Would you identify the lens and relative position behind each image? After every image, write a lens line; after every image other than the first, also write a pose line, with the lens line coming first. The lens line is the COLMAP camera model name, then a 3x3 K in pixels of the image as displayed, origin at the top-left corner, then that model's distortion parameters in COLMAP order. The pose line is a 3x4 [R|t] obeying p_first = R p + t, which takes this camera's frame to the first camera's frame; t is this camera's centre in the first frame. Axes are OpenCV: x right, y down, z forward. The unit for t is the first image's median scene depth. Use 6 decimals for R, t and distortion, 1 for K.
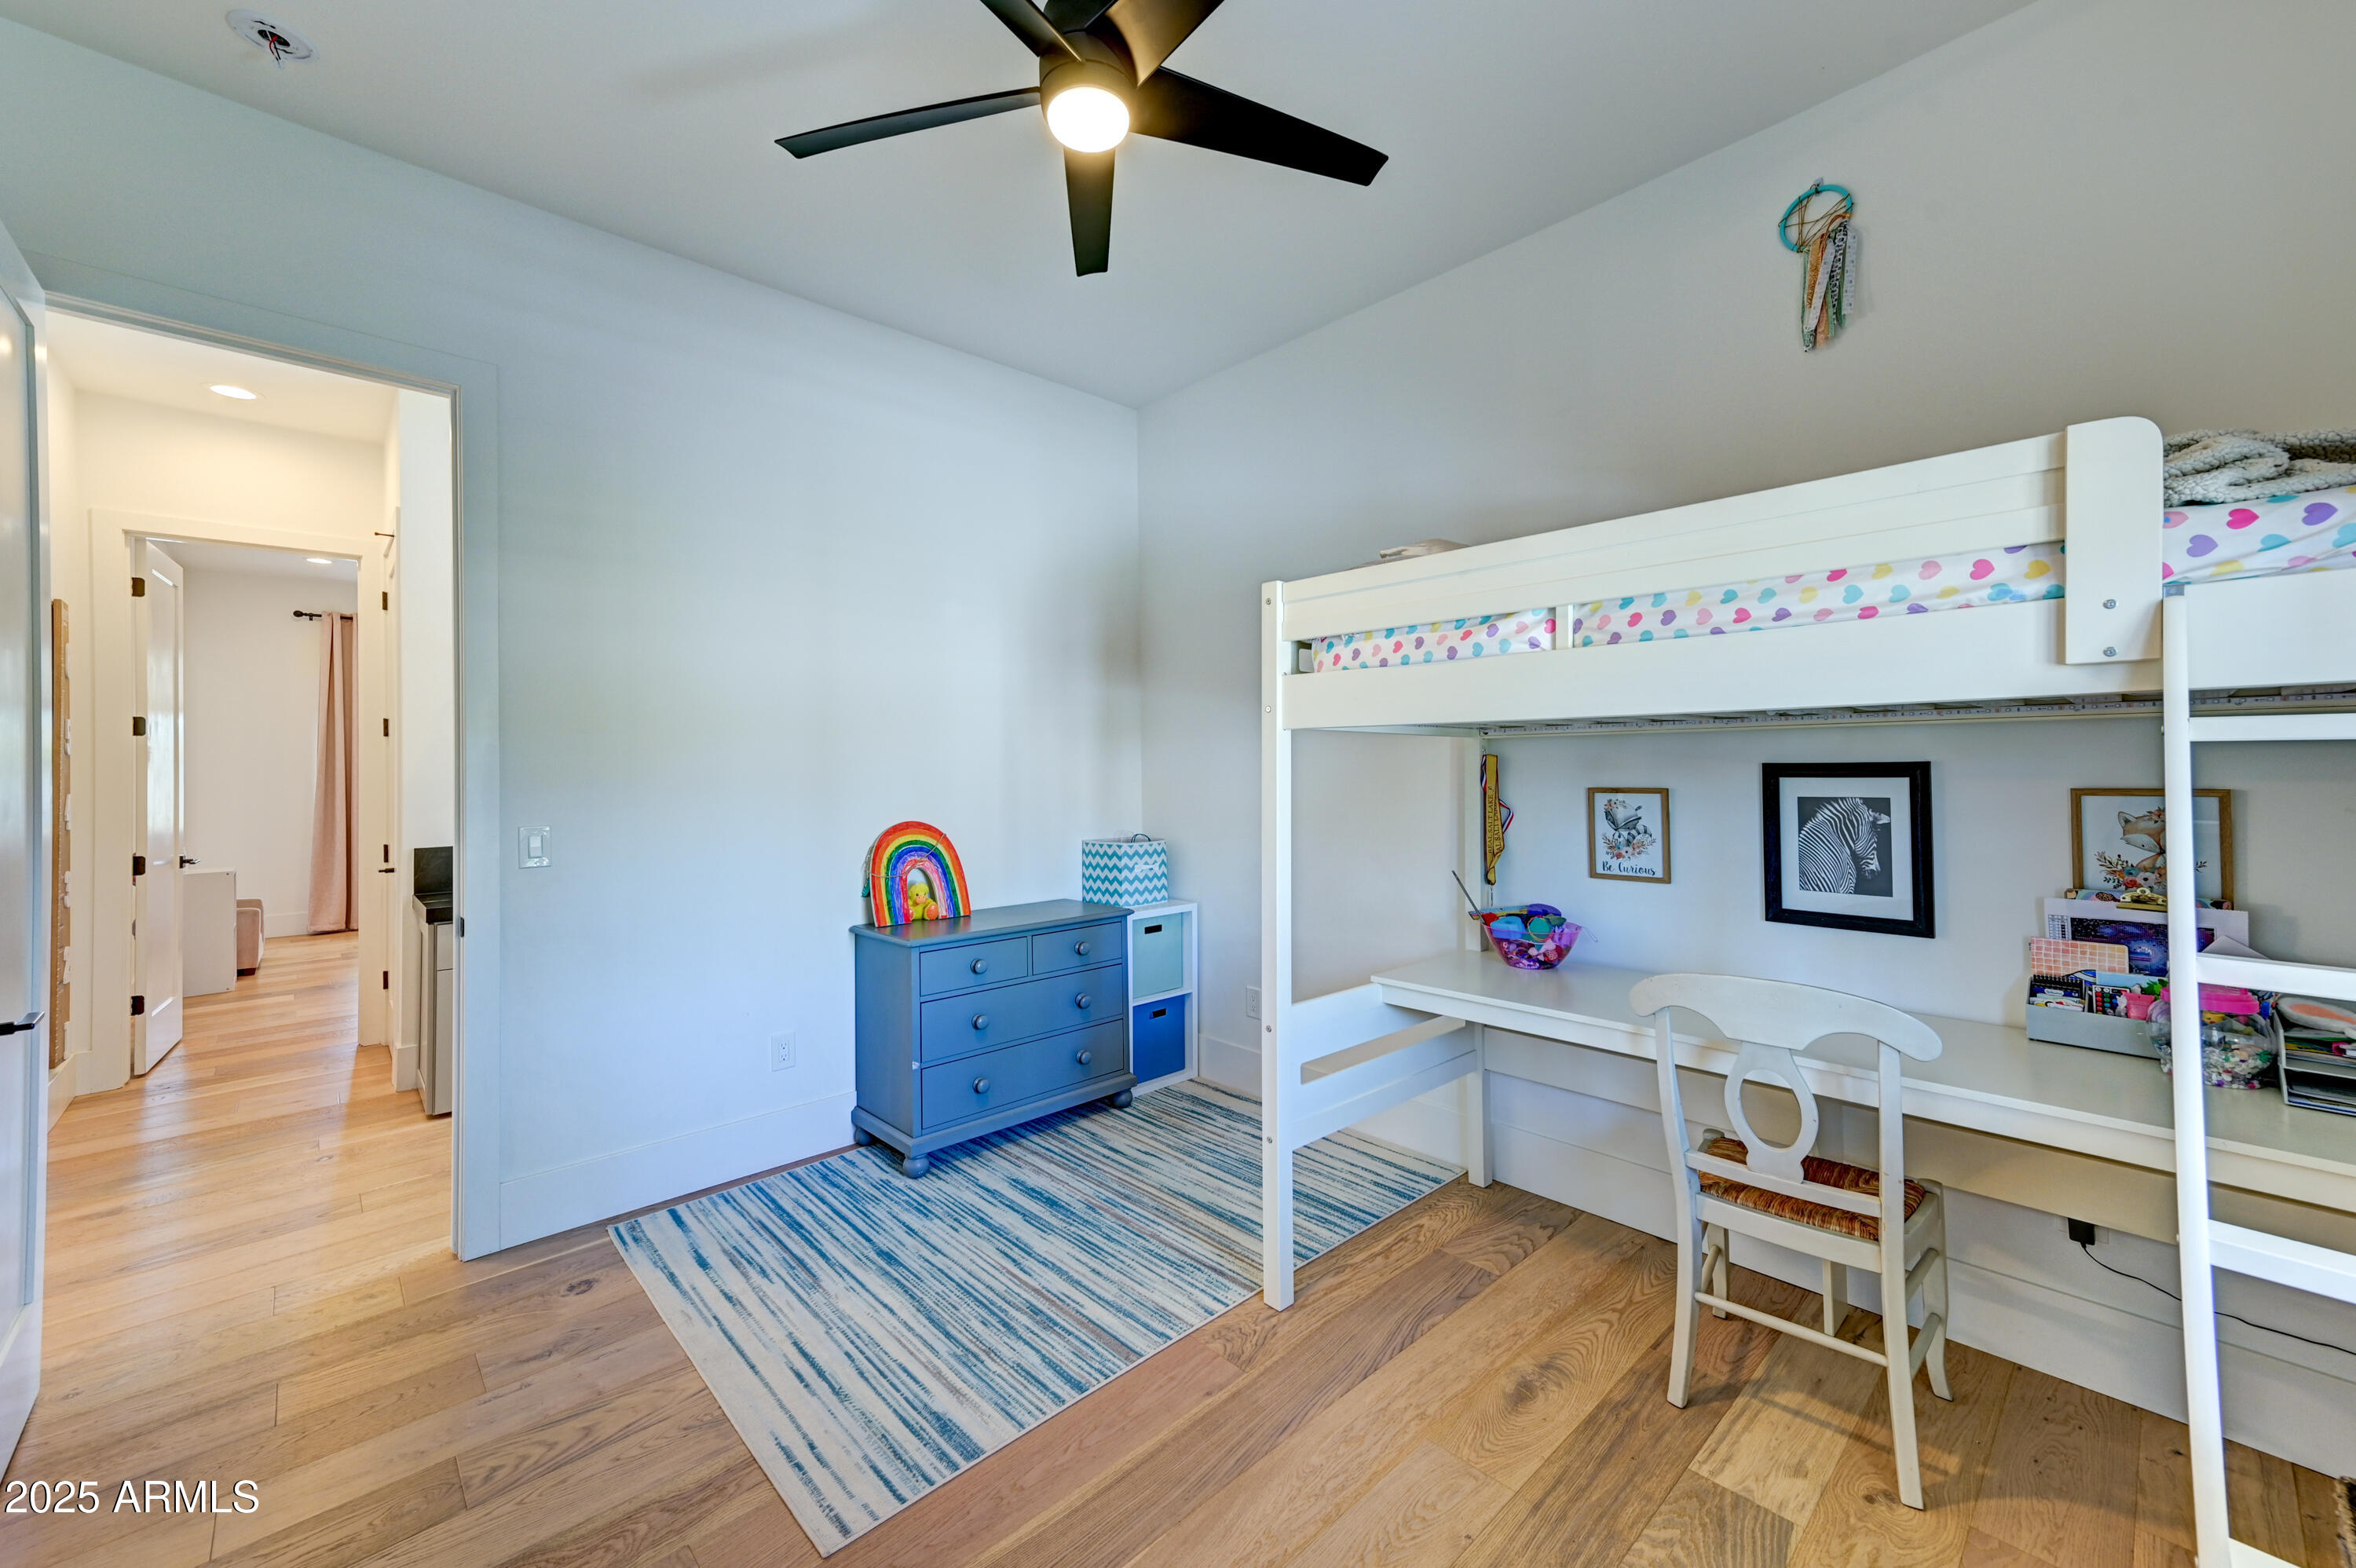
lens RADIAL K [[930.3, 0, 1179.8], [0, 930.3, 783.3], [0, 0, 1]] dist [0.023319, 0.000920]
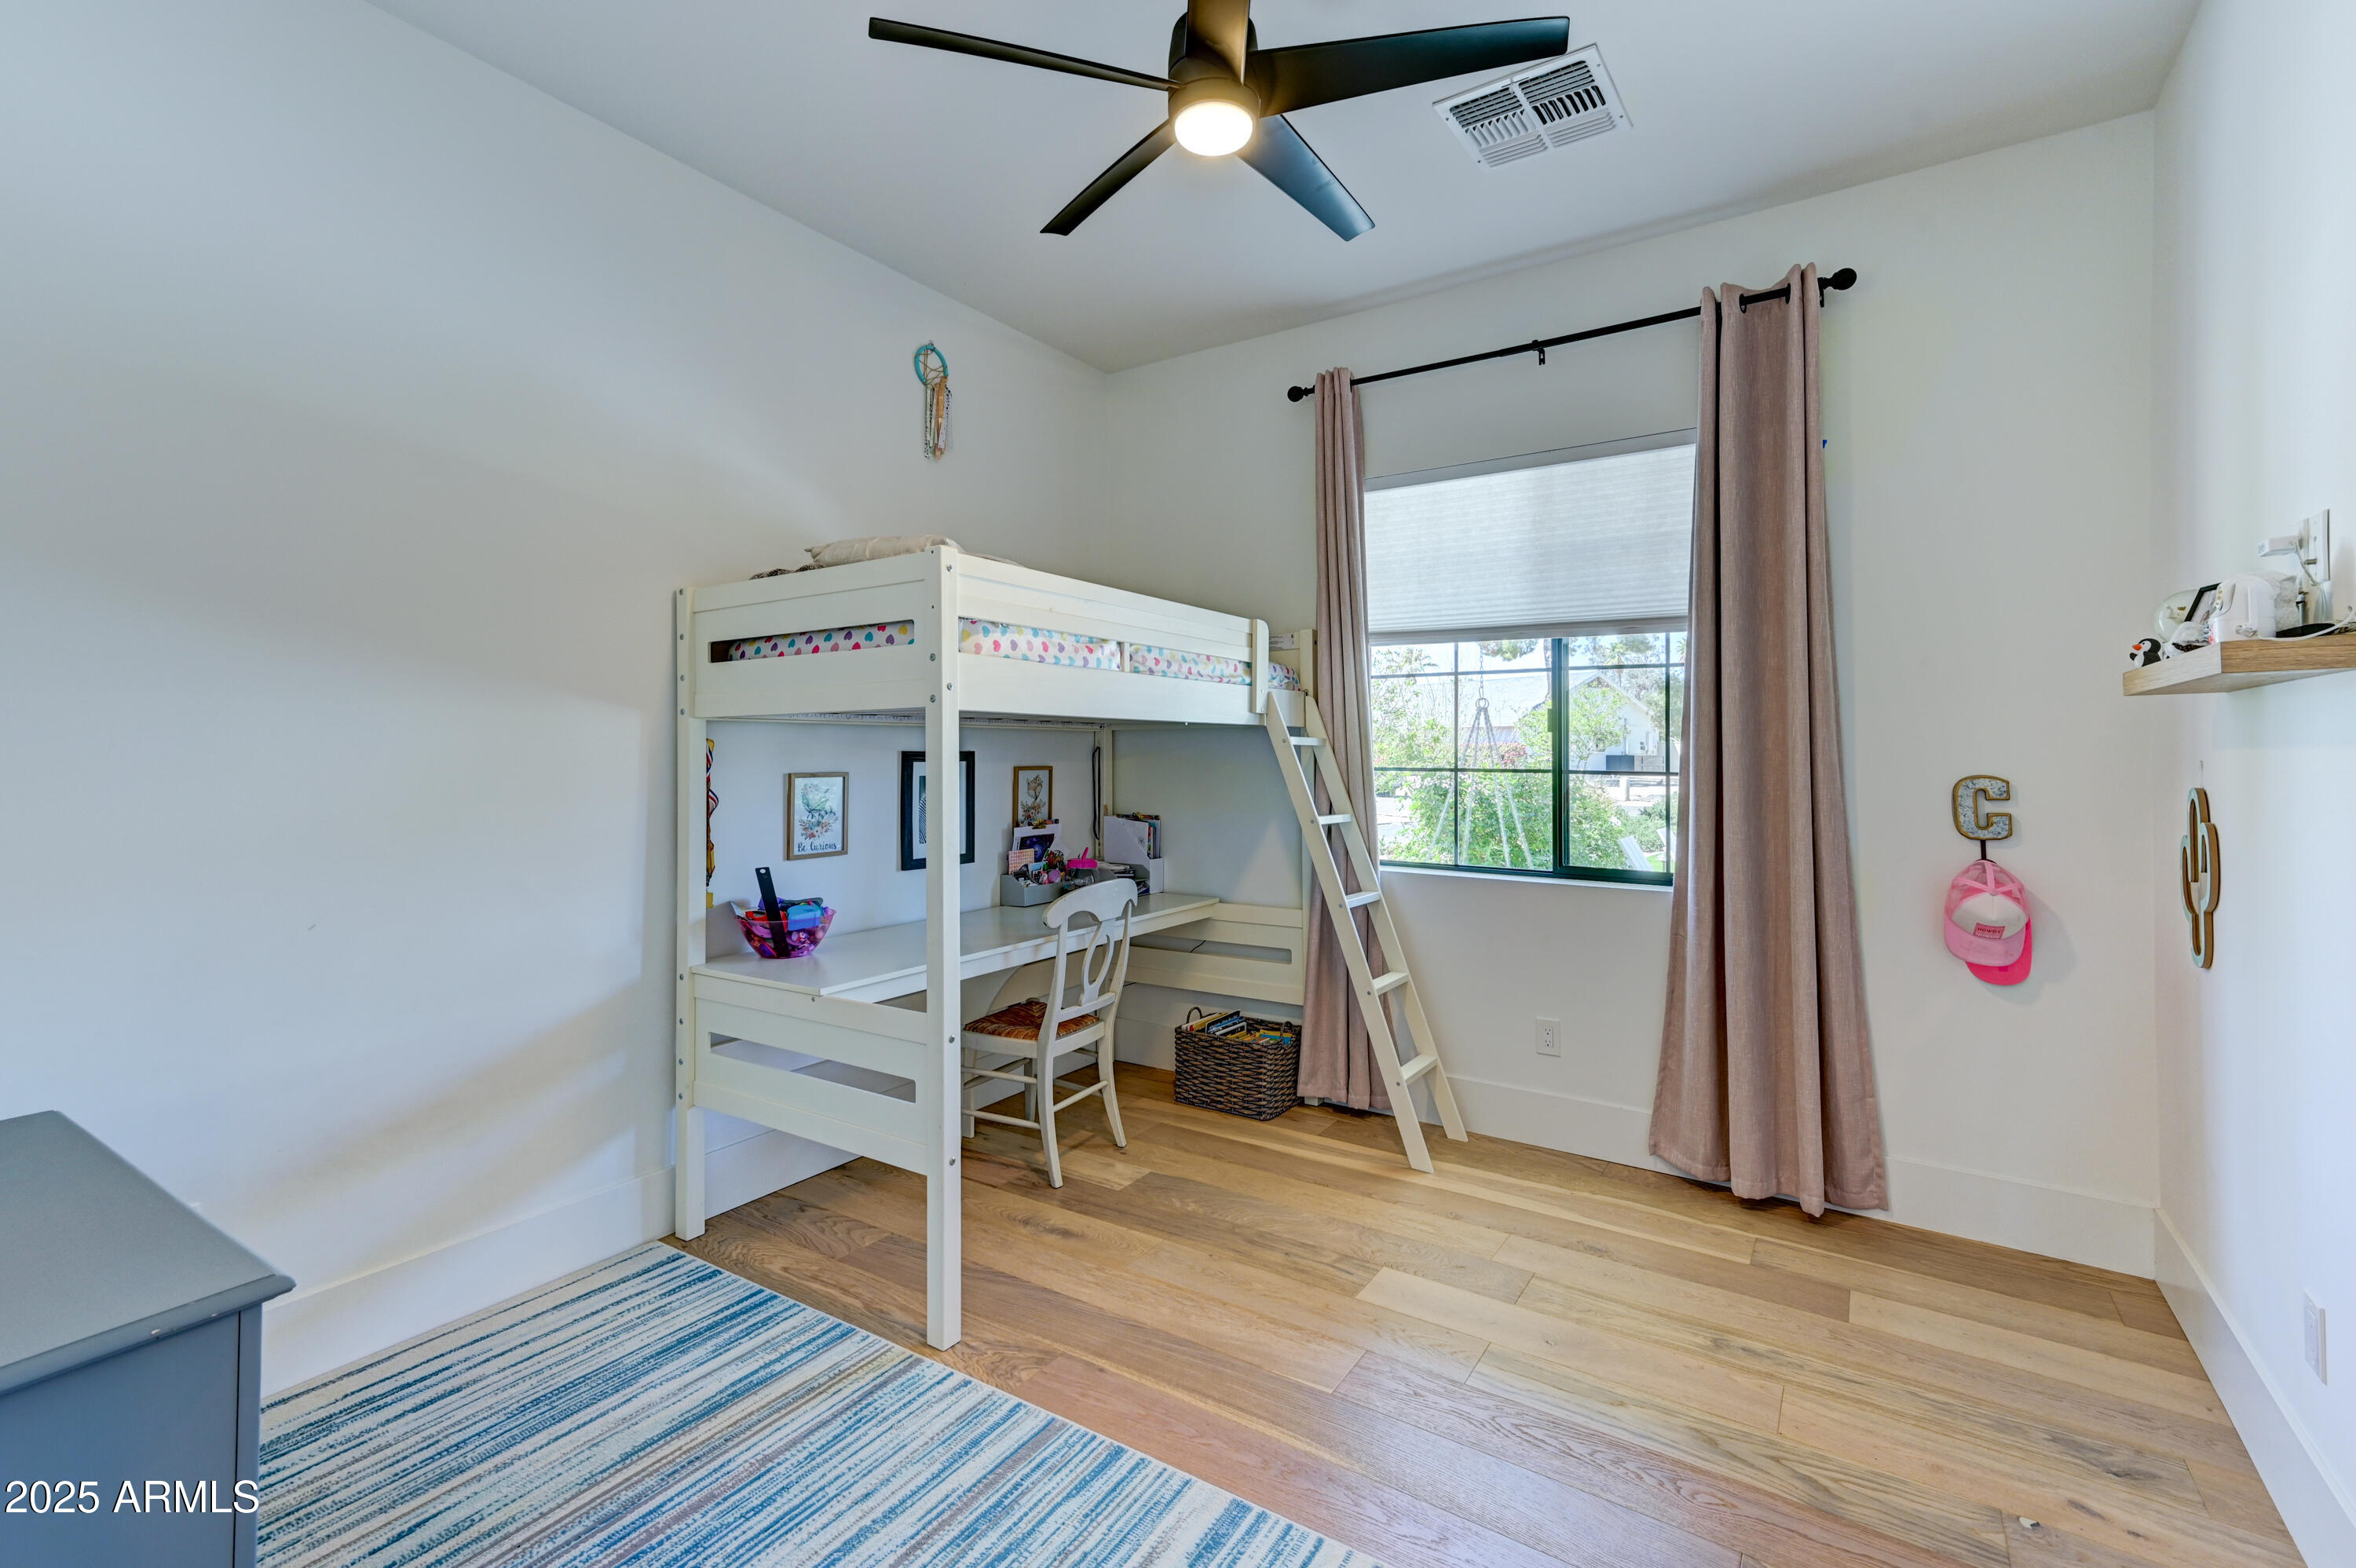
lens RADIAL K [[1047.2, 0, 1176.1], [0, 1047.2, 766.7], [0, 0, 1]] dist [0.018077, 0.000481]
pose [[-0.233653, -0.004703, 0.972309, -0.965430], [0.018595, 0.999784, 0.009305, -0.006629], [-0.972142, 0.020254, -0.233515, 1.043345]]
